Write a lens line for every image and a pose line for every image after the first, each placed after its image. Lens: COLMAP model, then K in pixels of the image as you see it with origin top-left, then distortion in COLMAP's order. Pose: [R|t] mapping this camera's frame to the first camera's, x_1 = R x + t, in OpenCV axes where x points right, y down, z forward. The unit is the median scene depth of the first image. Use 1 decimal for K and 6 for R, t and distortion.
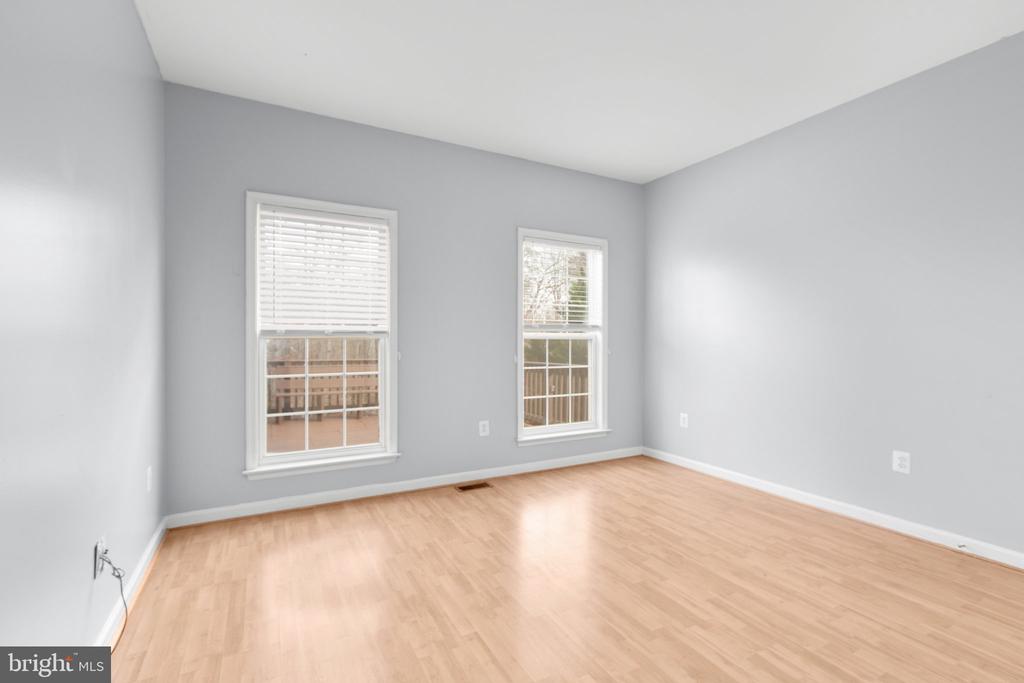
lens RADIAL K [[457.7, 0, 504.8], [0, 457.7, 340.3], [0, 0, 1]] dist [-0.003617, -0.000965]
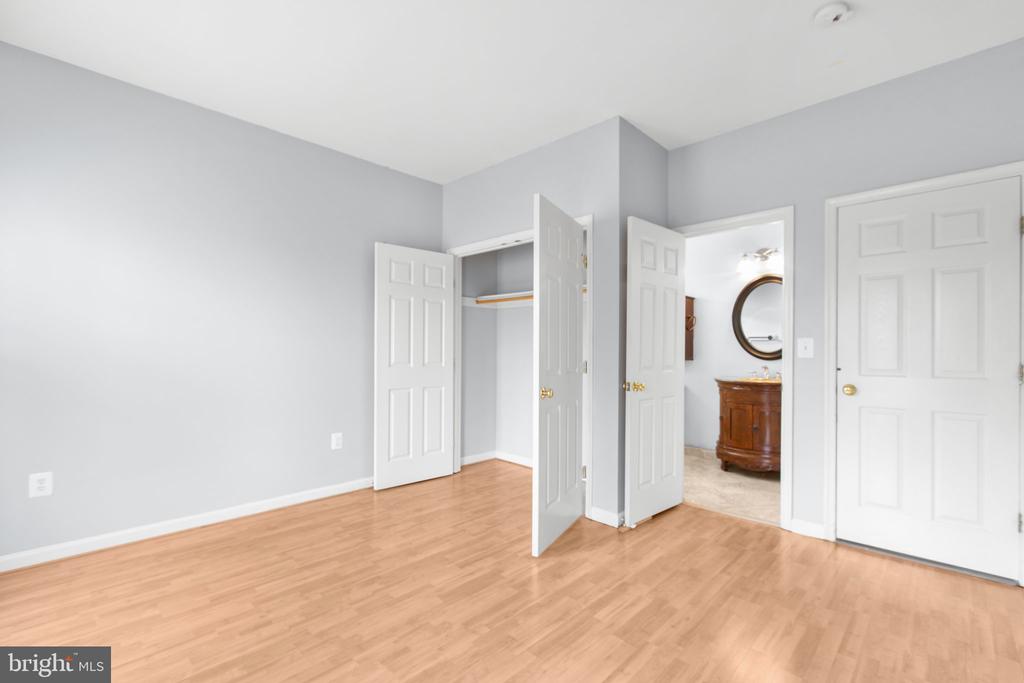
lens RADIAL K [[457.7, 0, 508.4], [0, 457.7, 344.9], [0, 0, 1]] dist [-0.003617, -0.000965]
pose [[-0.309505, 0.001633, 0.950896, -0.583874], [-0.005986, 0.999975, -0.003666, -0.013798], [-0.950879, -0.006826, -0.309488, 0.986054]]
